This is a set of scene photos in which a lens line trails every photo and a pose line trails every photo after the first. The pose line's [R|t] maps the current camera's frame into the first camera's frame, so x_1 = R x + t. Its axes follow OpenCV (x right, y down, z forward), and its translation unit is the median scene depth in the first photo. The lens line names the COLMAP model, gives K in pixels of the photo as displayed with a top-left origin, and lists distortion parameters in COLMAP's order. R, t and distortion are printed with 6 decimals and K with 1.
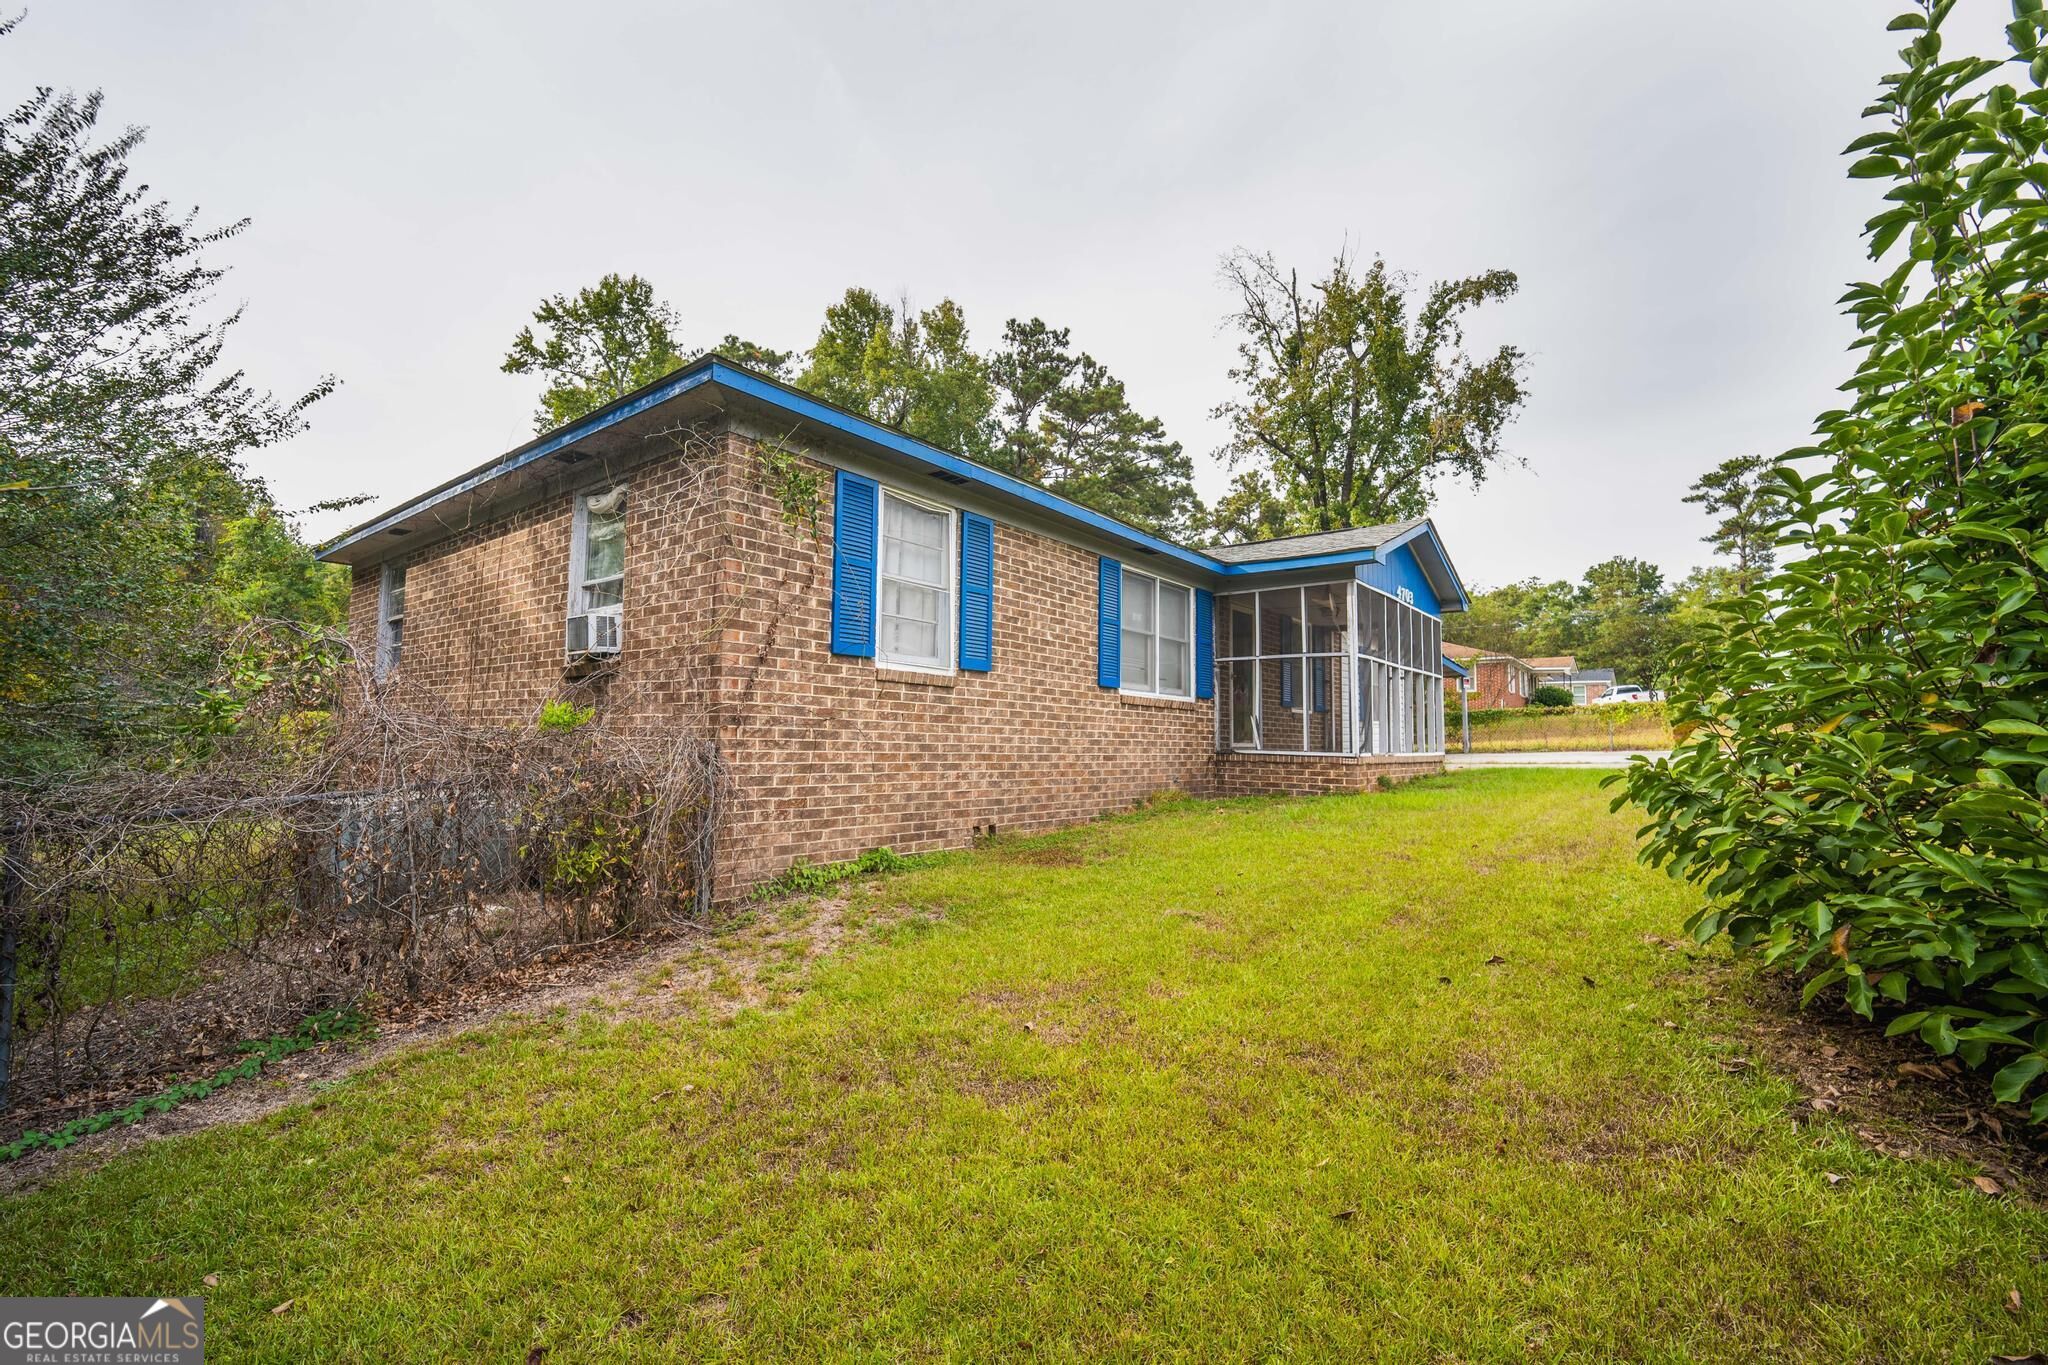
lens RADIAL K [[863.9, 0, 1024.0], [0, 863.9, 682.5], [0, 0, 1]] dist [-0.000987, -0.007266]
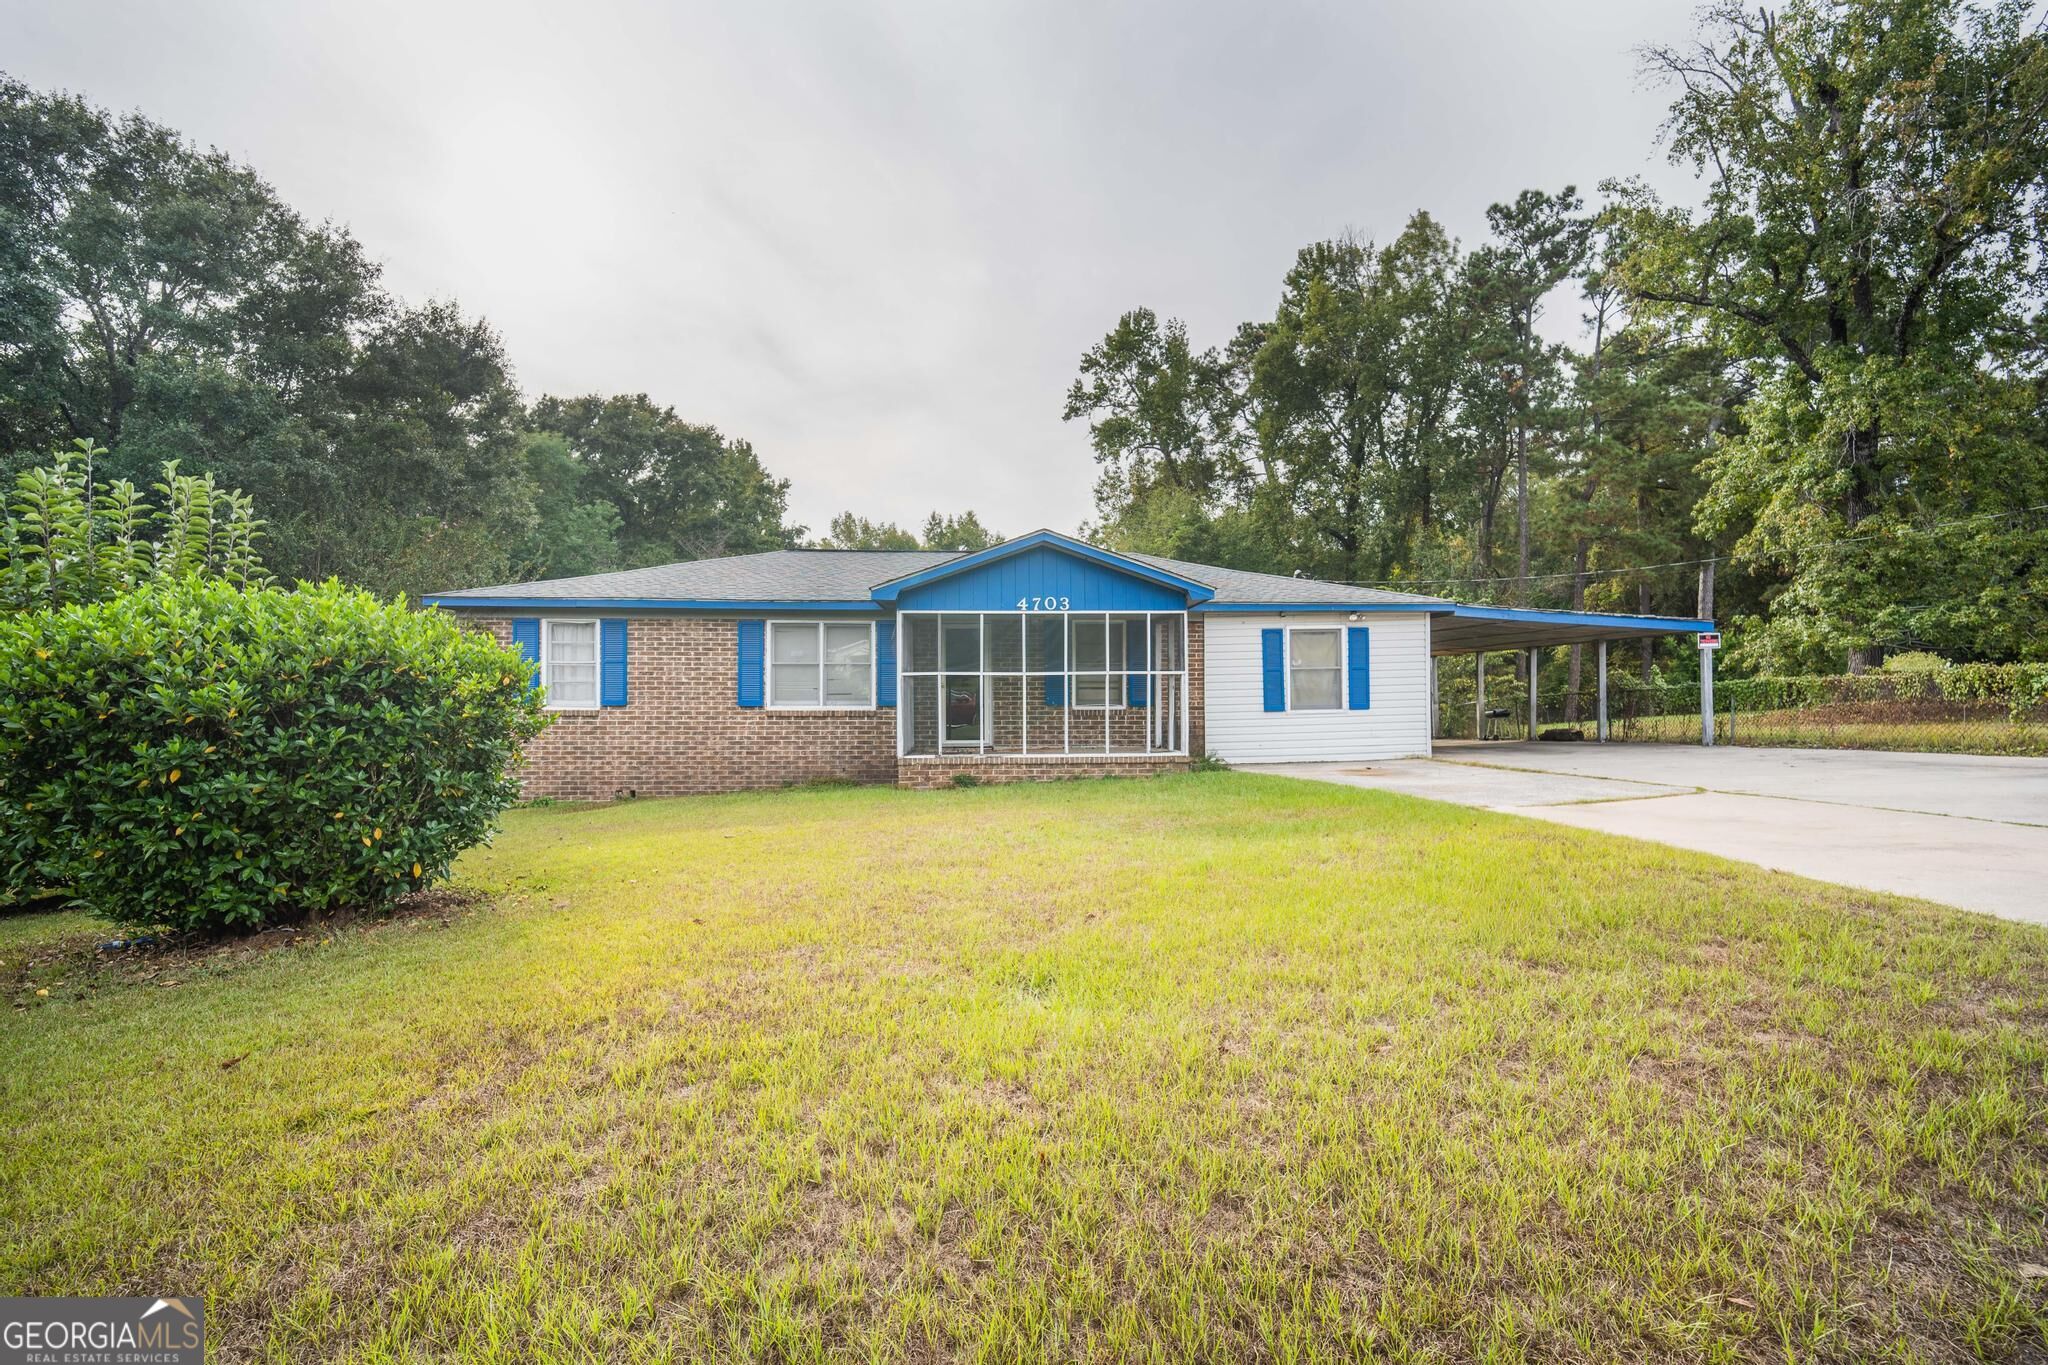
lens RADIAL K [[863.9, 0, 1024.0], [0, 863.9, 682.5], [0, 0, 1]] dist [-0.000987, -0.007266]
pose [[0.663421, -0.022581, -0.747905, 1.403617], [0.065346, 0.997474, 0.027848, -0.042331], [0.745387, -0.067348, 0.663221, 0.327152]]
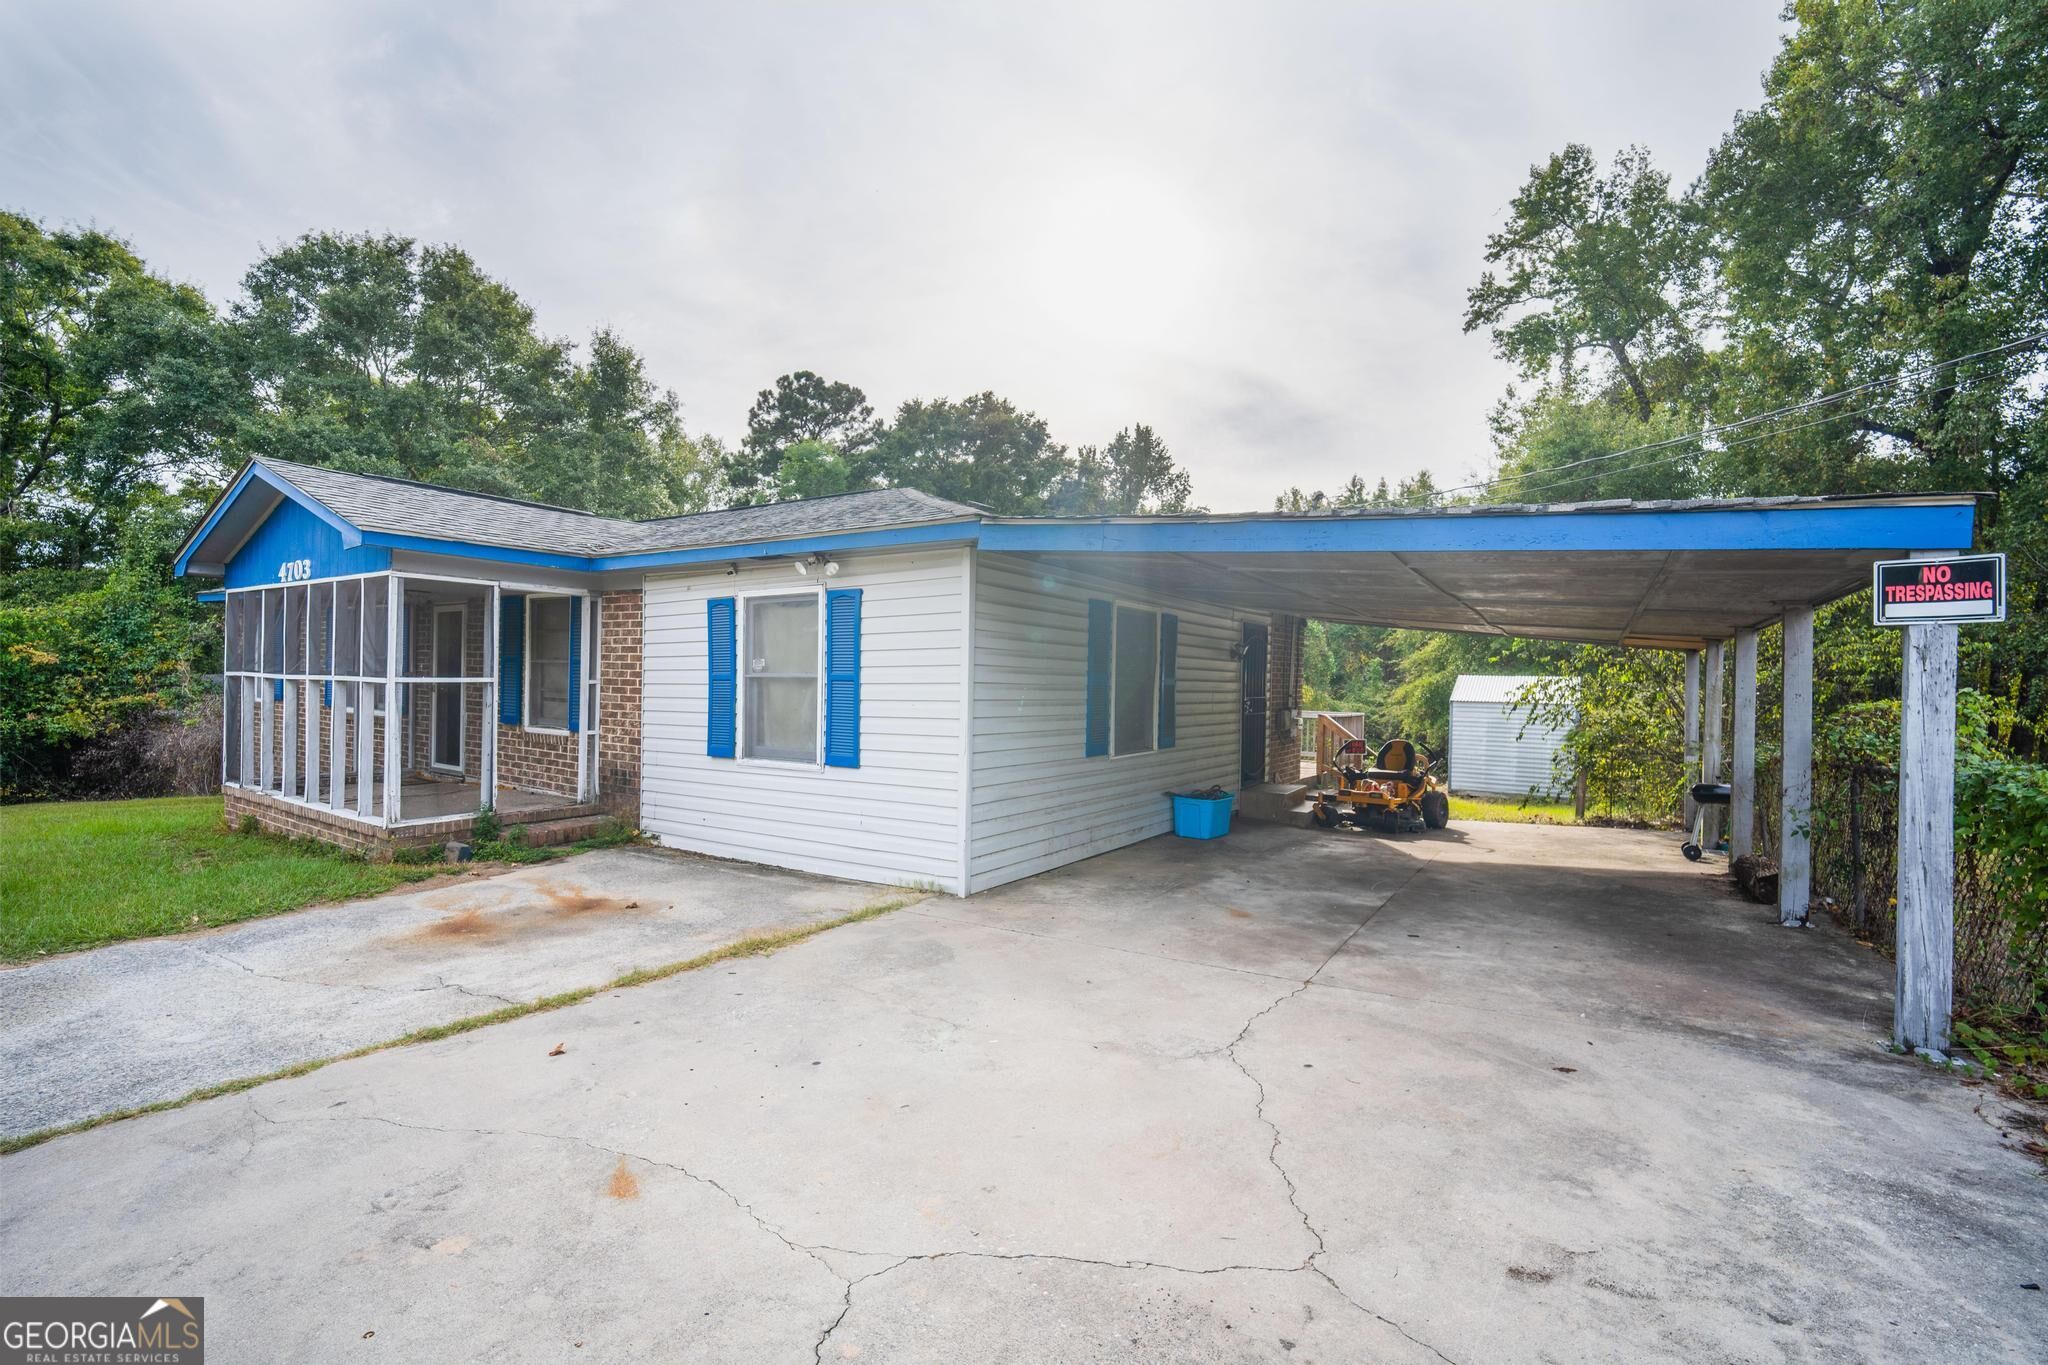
lens RADIAL K [[863.9, 0, 1024.0], [0, 863.9, 682.5], [0, 0, 1]] dist [-0.000987, -0.007266]
pose [[0.100283, -0.003140, -0.994954, 1.369754], [0.050058, 0.998745, 0.001893, 0.019177], [0.993699, -0.049995, 0.100315, 1.761563]]
